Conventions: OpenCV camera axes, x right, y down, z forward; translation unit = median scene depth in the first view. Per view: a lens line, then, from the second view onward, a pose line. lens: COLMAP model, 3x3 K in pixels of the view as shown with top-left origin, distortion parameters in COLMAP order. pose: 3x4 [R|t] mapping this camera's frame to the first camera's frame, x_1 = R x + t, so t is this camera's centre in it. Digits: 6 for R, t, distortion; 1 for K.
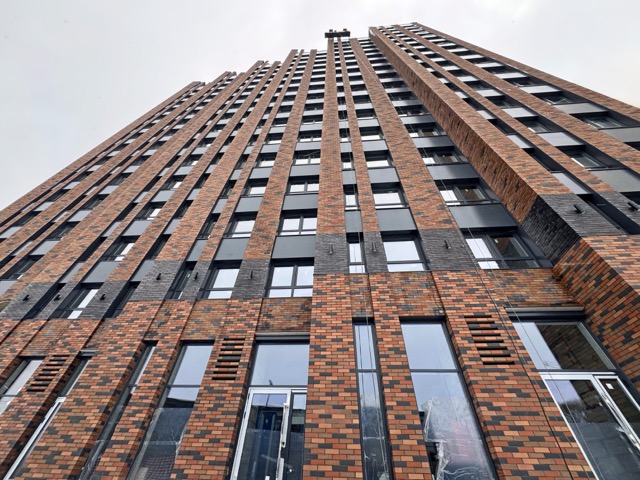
lens RADIAL K [[256.1, 0, 321.4], [0, 256.1, 238.0], [0, 0, 1]] dist [0.000980, 0.001083]
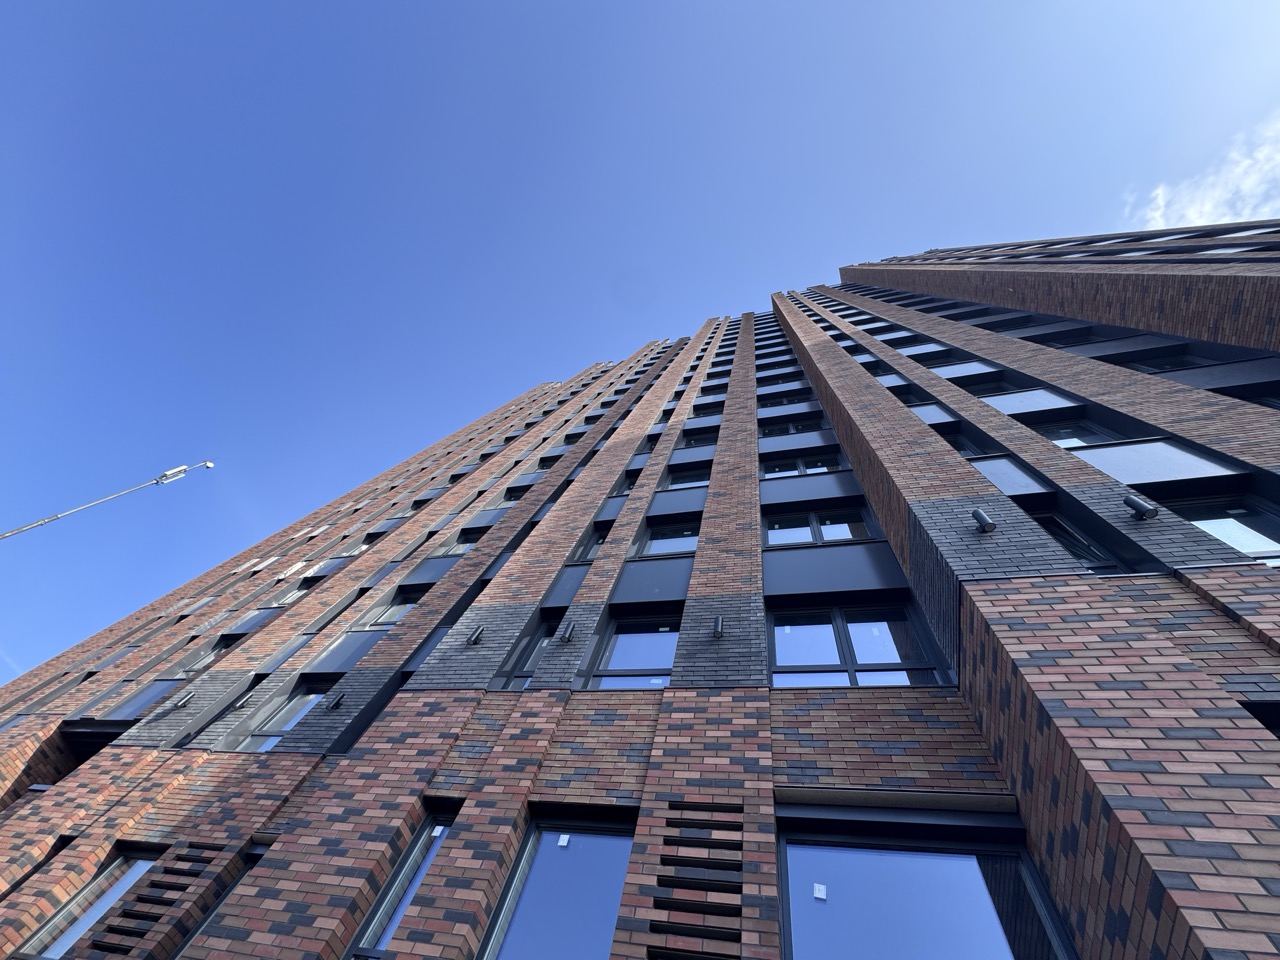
lens RADIAL K [[512.2, 0, 639.3], [0, 512.2, 481.3], [0, 0, 1]] dist [0.000980, 0.001083]
pose [[0.978458, -0.046898, -0.201047, -0.264560], [-0.035025, 0.922026, -0.385539, 0.265457], [0.203452, 0.384276, 0.900522, 0.297607]]
